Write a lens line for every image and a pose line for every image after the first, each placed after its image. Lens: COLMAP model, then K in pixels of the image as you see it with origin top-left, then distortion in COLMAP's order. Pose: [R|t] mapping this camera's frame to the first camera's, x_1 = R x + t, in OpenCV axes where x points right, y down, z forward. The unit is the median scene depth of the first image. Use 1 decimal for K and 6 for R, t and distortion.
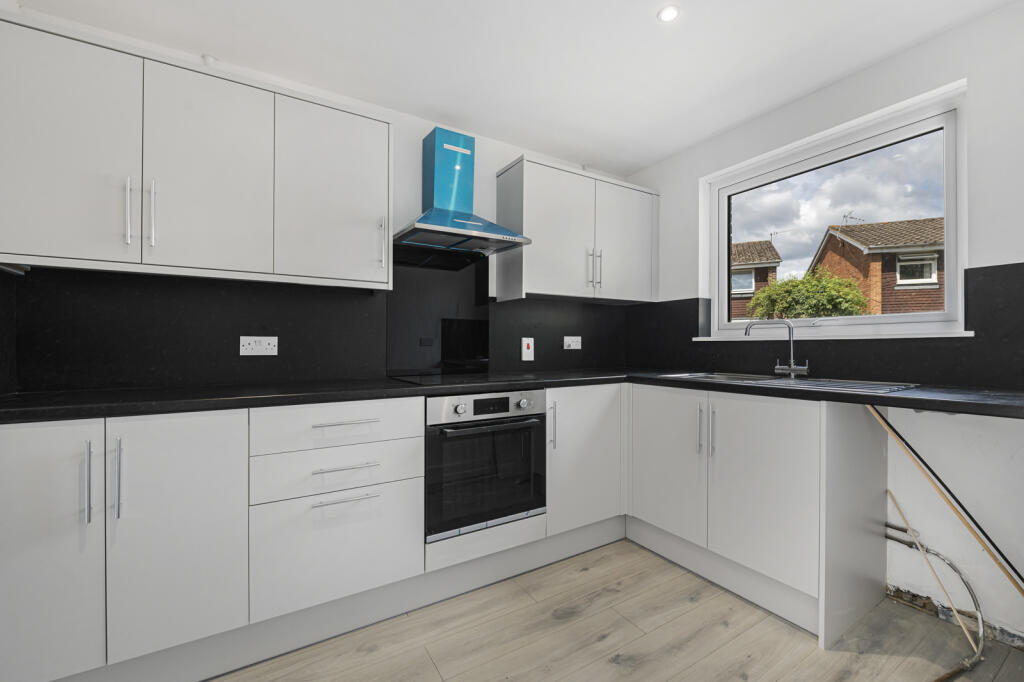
lens RADIAL K [[418.6, 0, 514.3], [0, 418.6, 349.2], [0, 0, 1]] dist [-0.005619, -0.000458]
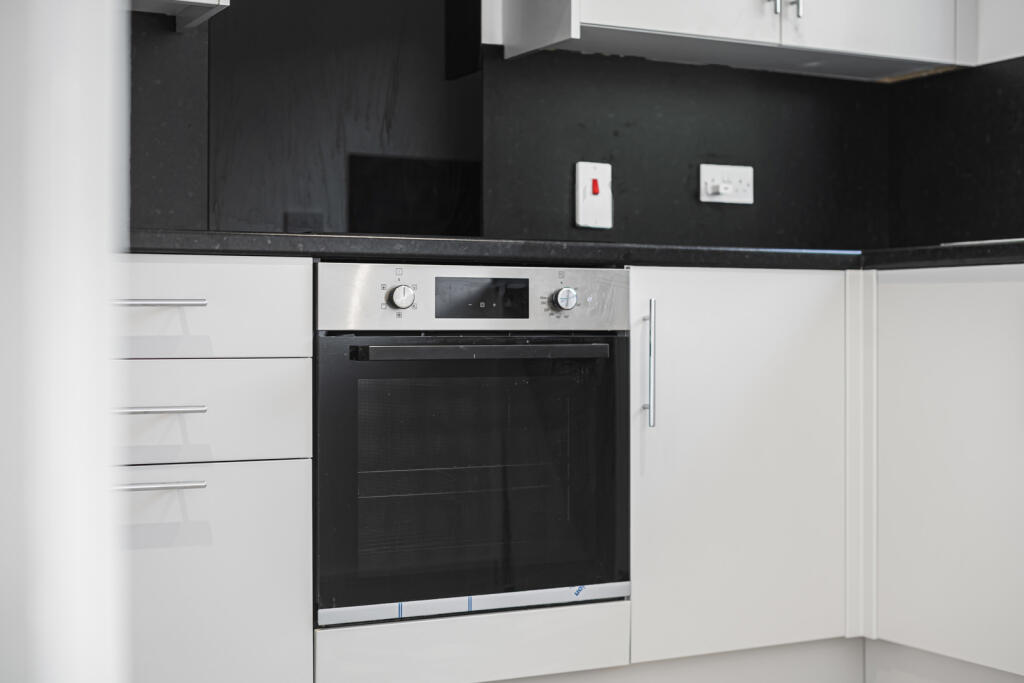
lens RADIAL K [[1517.8, 0, 513.7], [0, 1517.8, 340.6], [0, 0, 1]] dist [-0.047470, 0.000000]
pose [[0.998154, -0.001993, -0.060707, 0.057687], [0.001743, 0.999990, -0.004177, 0.175547], [0.060715, 0.004064, 0.998147, -0.385278]]
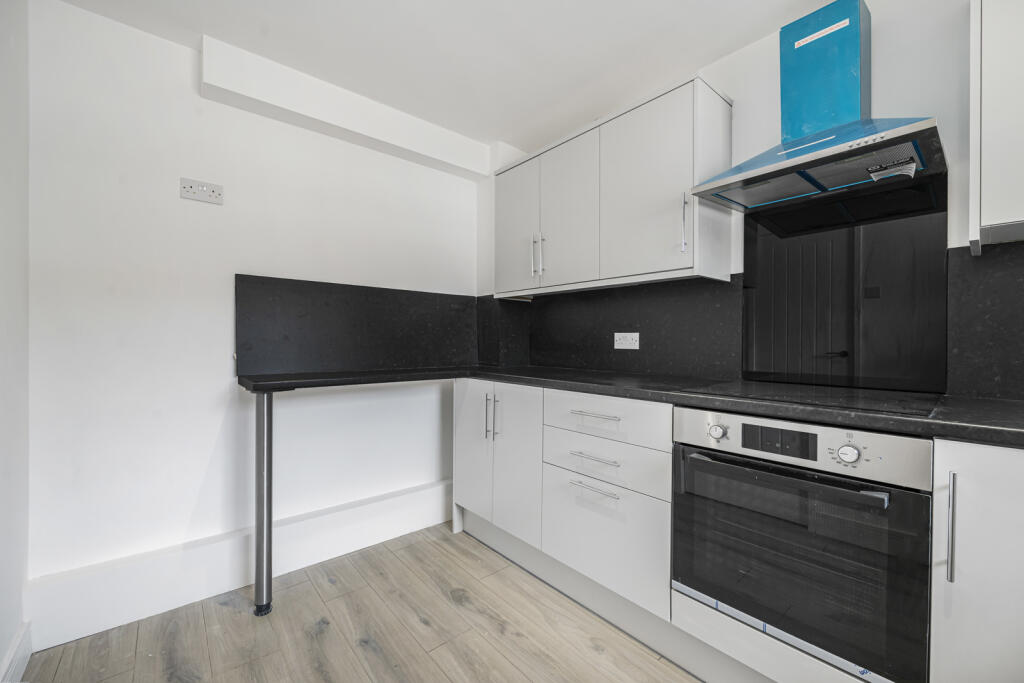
lens RADIAL K [[418.6, 0, 519.8], [0, 418.6, 338.4], [0, 0, 1]] dist [-0.005619, -0.000458]
pose [[0.151155, -0.000756, -0.988510, 0.478370], [-0.010464, 0.999942, -0.002365, -0.008947], [0.988455, 0.010701, 0.151139, 0.518864]]
